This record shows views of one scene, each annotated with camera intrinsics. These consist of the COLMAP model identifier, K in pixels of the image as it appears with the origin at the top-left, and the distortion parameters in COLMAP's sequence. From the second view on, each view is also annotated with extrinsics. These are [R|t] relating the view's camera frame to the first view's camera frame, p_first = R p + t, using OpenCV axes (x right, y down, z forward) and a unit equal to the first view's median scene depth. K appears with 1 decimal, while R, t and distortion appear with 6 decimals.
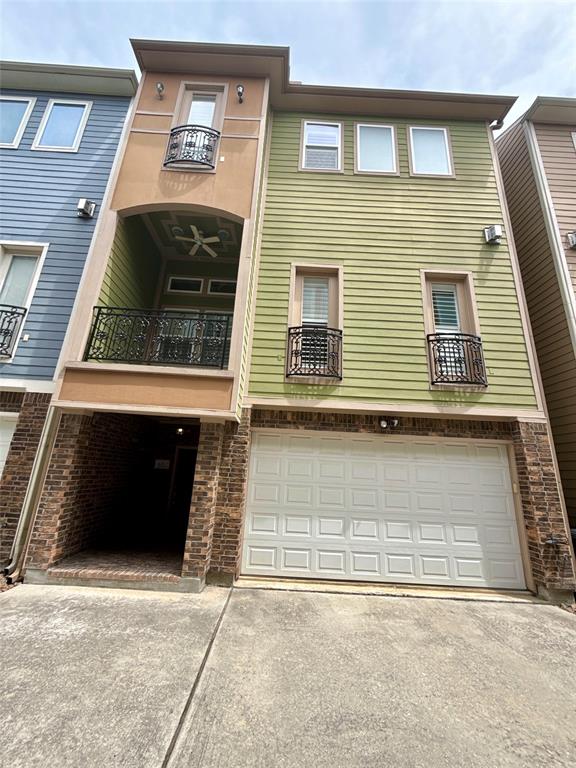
lens RADIAL K [[304.9, 0, 288.0], [0, 304.9, 384.0], [0, 0, 1]] dist [0.000130, -0.000072]
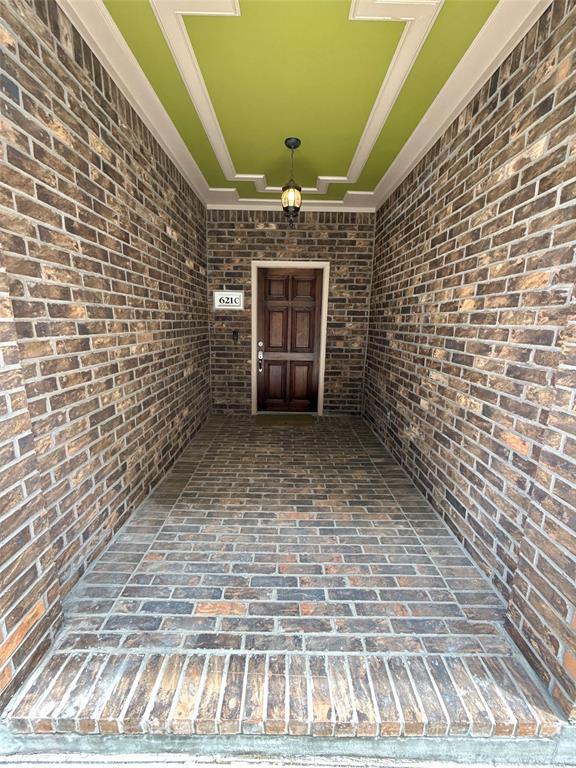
lens RADIAL K [[304.9, 0, 288.0], [0, 304.9, 384.0], [0, 0, 1]] dist [0.000130, -0.000072]
pose [[0.999333, -0.028576, -0.022719, -0.333660], [0.035873, 0.884114, 0.465893, 0.168621], [0.006773, -0.466397, 0.884549, 0.544615]]
